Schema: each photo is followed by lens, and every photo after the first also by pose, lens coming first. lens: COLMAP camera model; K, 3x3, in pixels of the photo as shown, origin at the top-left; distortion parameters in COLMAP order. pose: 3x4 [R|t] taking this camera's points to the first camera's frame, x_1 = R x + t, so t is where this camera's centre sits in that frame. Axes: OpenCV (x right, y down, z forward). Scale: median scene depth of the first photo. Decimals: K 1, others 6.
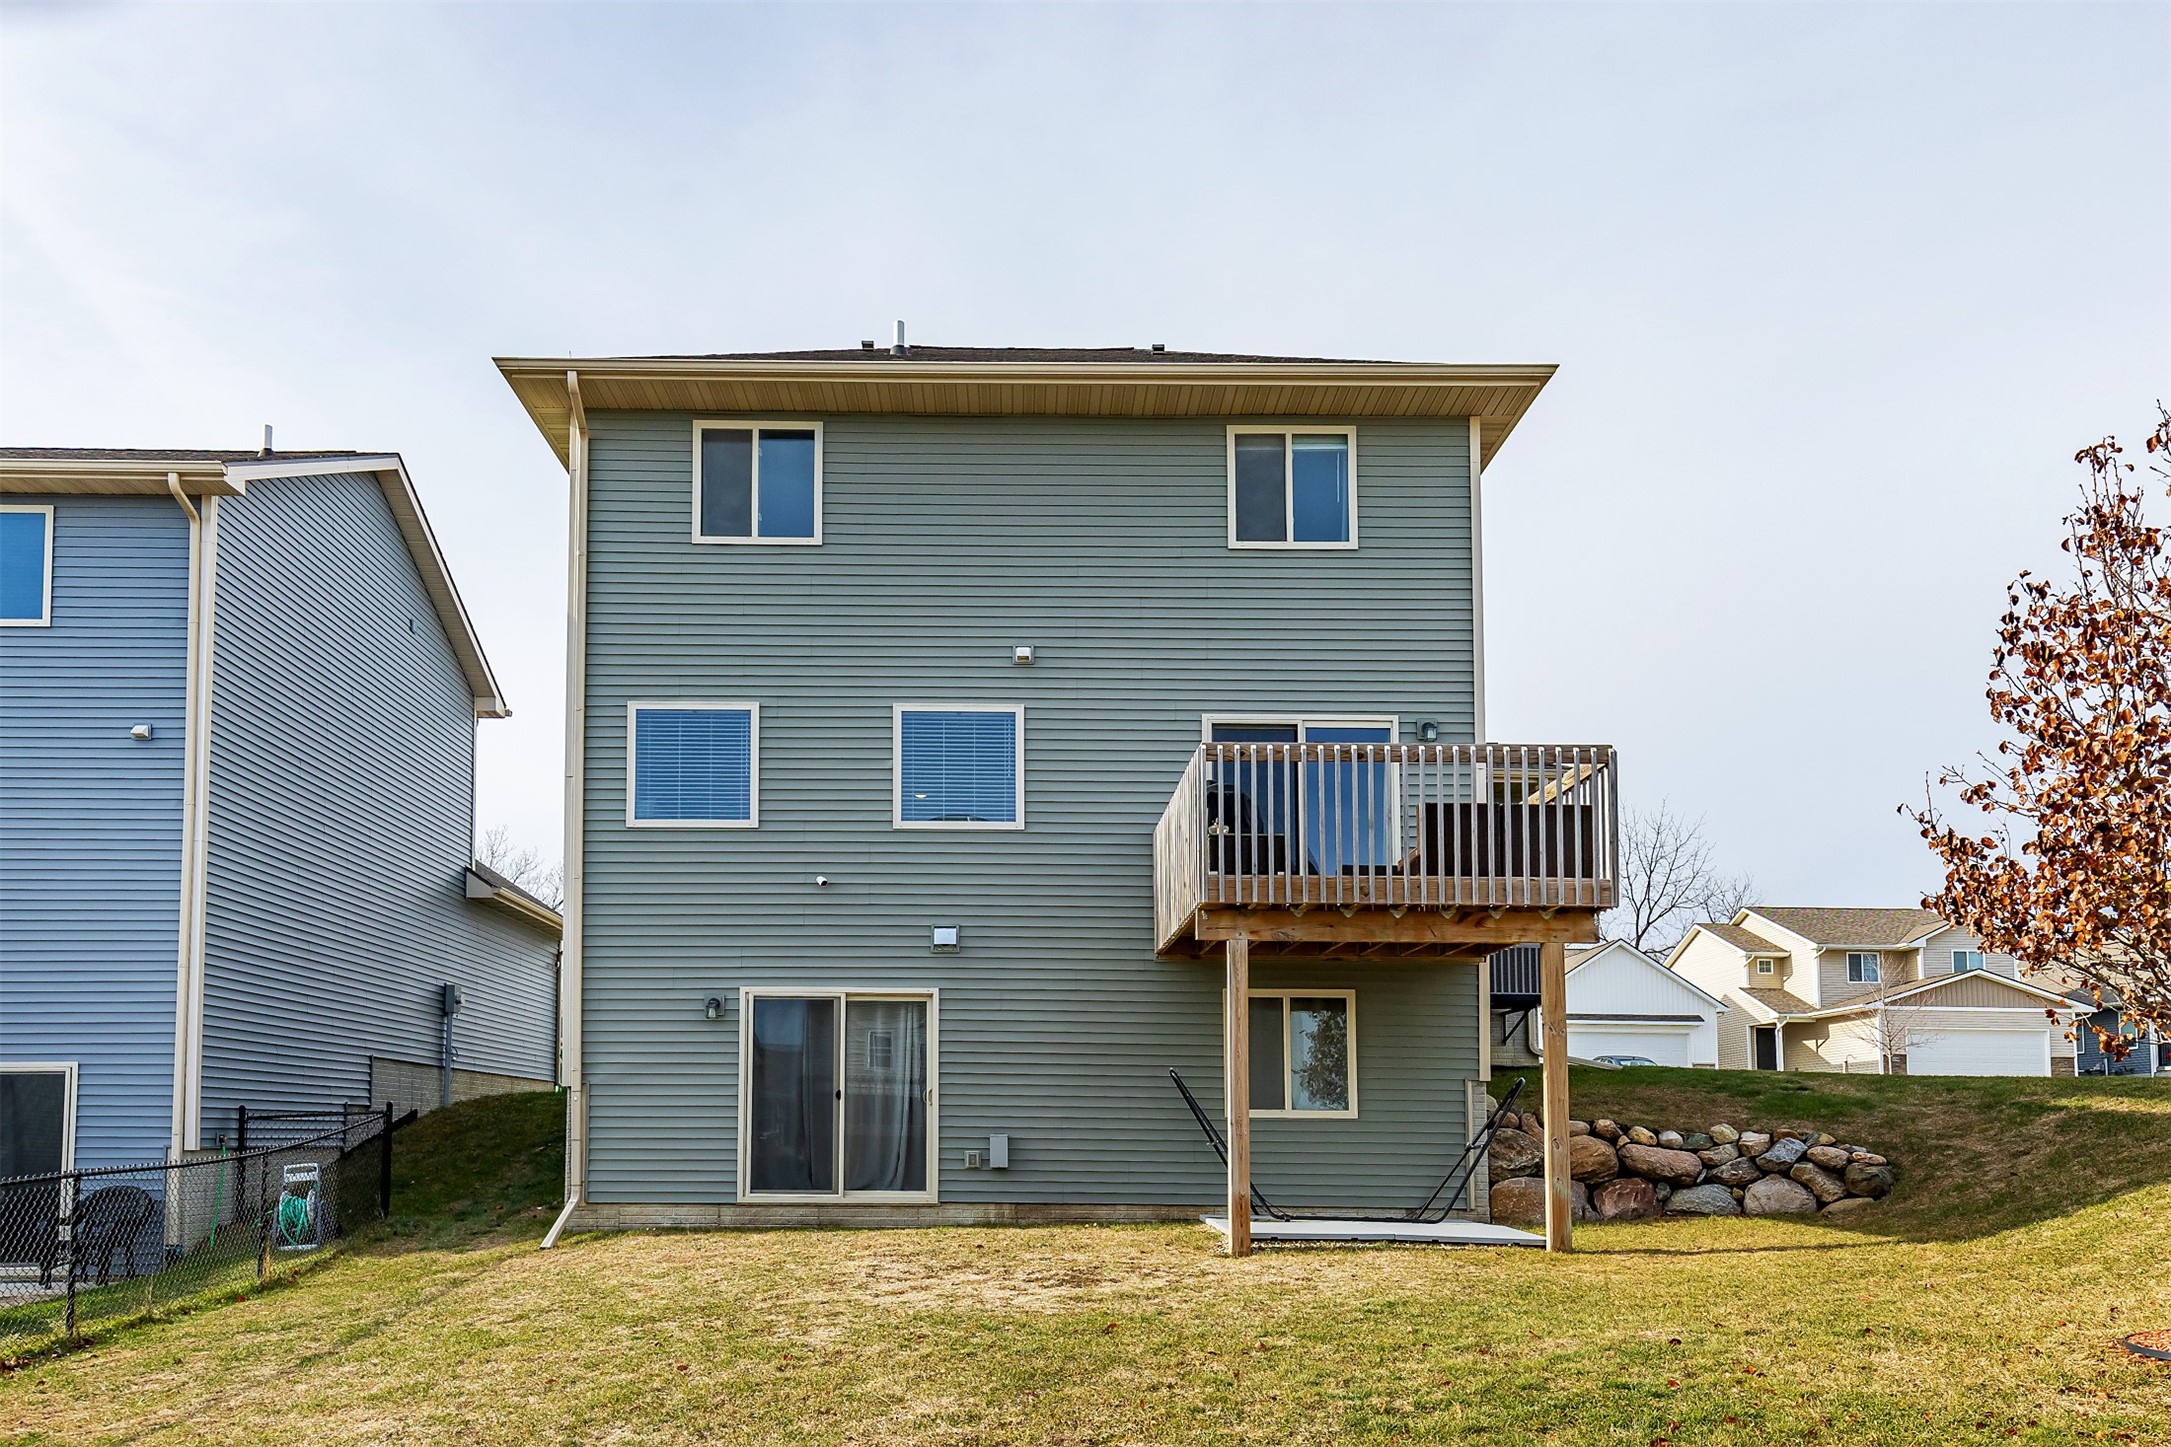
lens RADIAL K [[1481.5, 0, 1085.2], [0, 1481.5, 778.8], [0, 0, 1]] dist [0.004792, 0.022610]
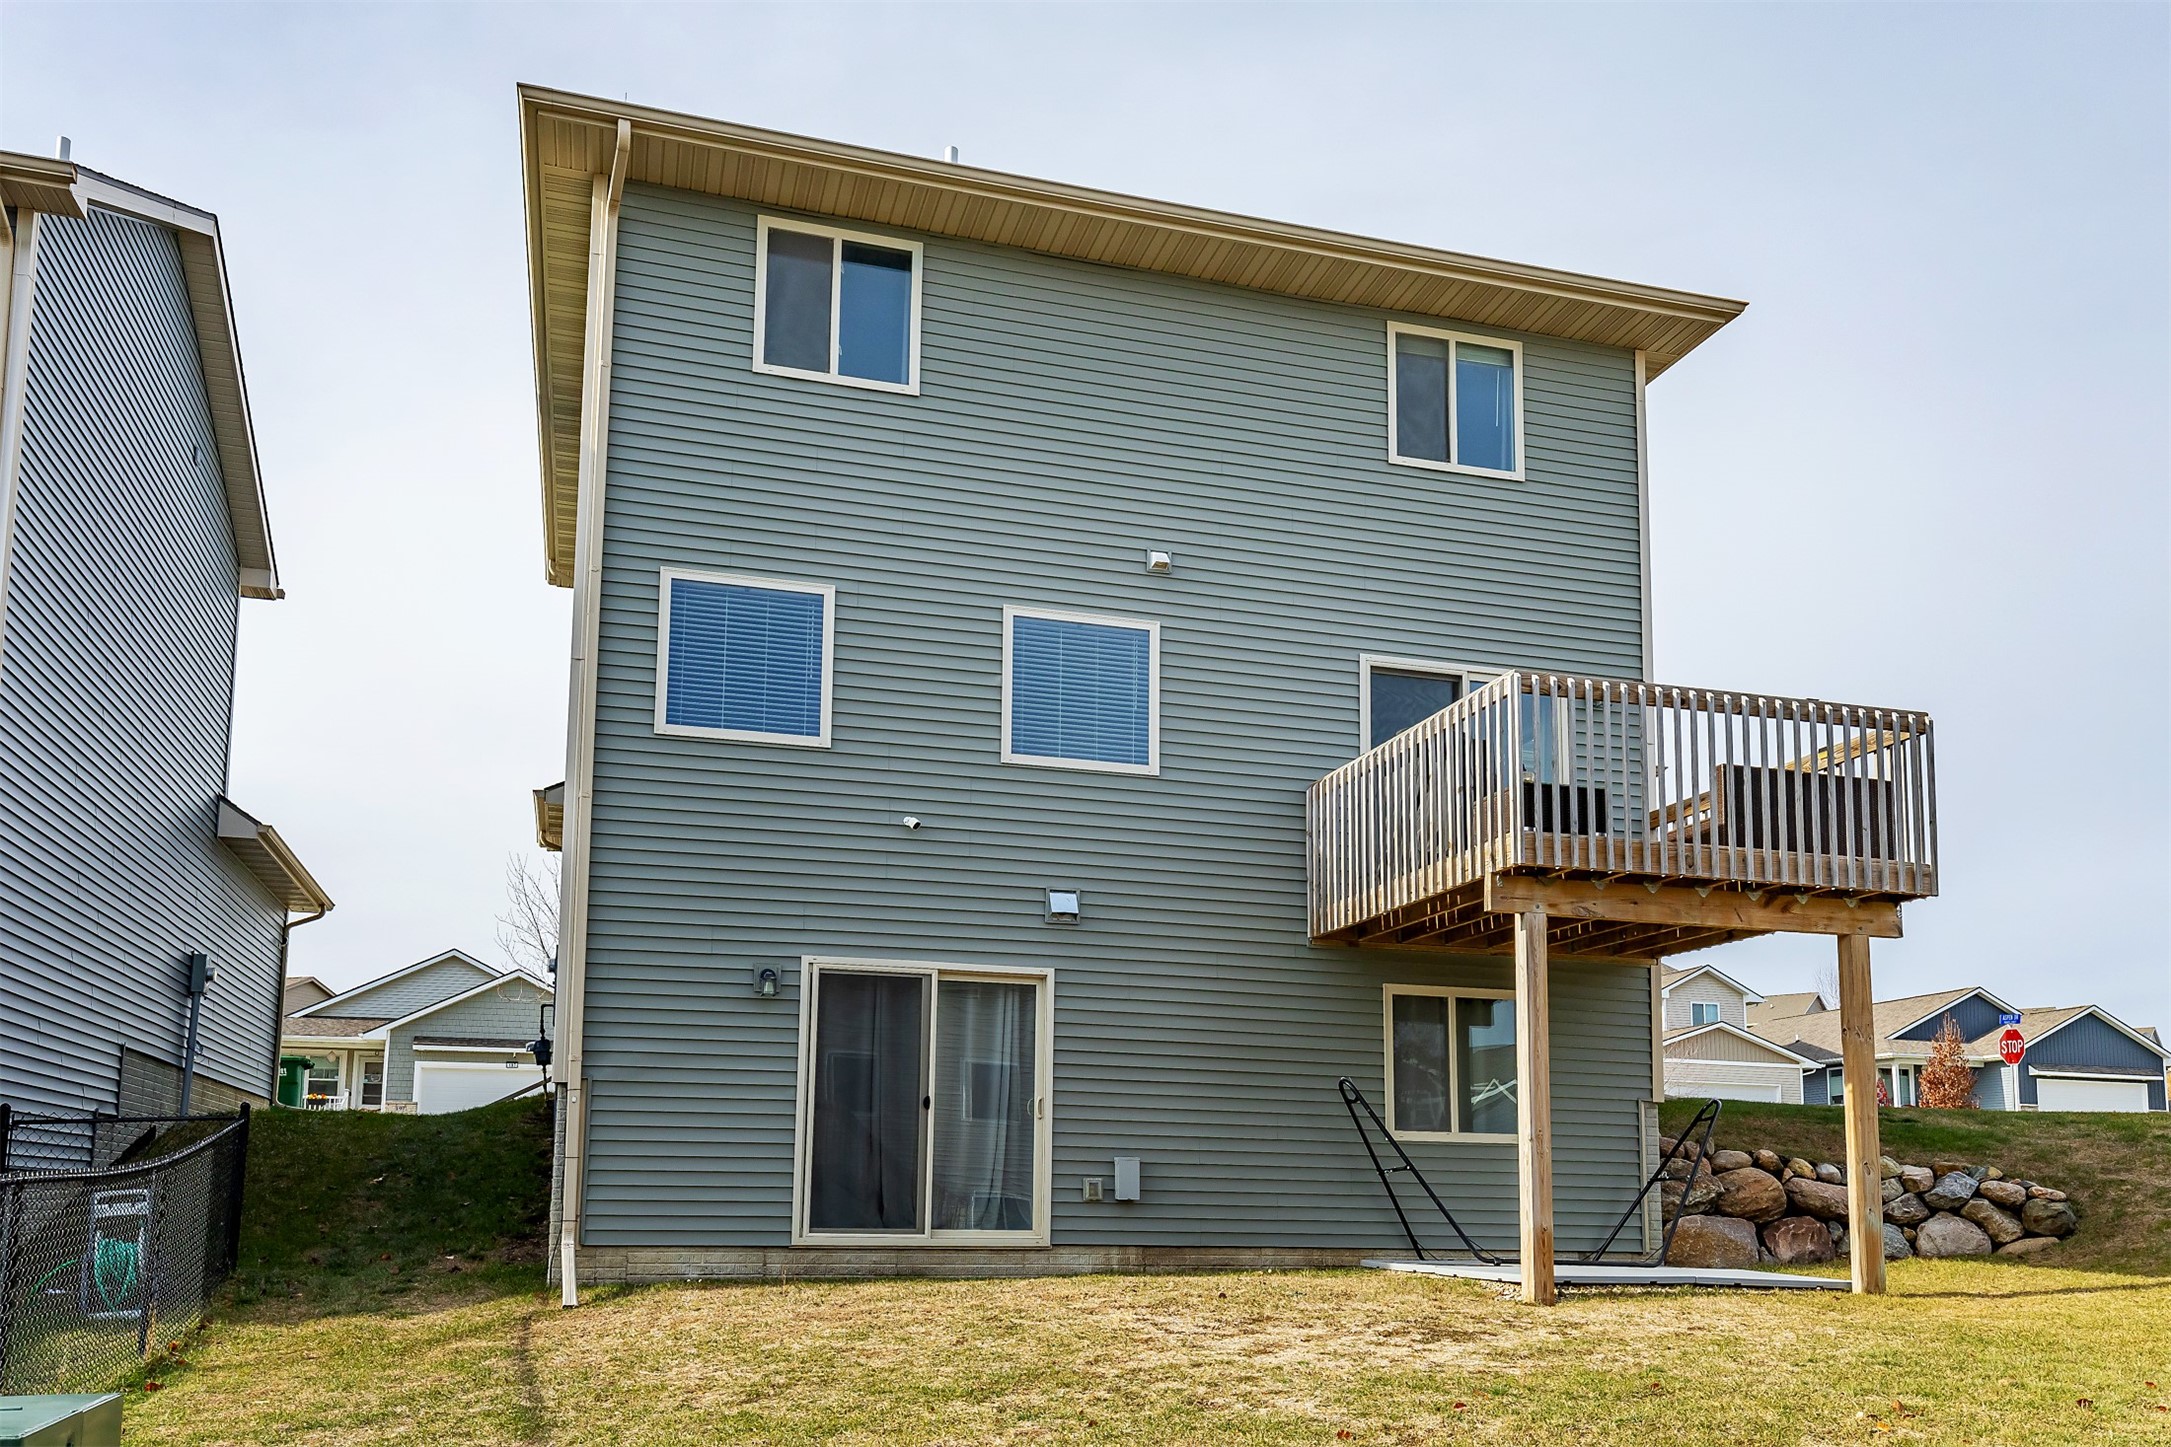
lens RADIAL K [[1655.5, 0, 1085.5], [0, 1655.5, 723.5], [0, 0, 1]] dist [0.008287, 0.009554]
pose [[0.963360, 0.078739, 0.256392, -0.319652], [-0.066970, 0.996275, -0.054330, 0.059128], [-0.259715, 0.035169, 0.965045, 0.147124]]
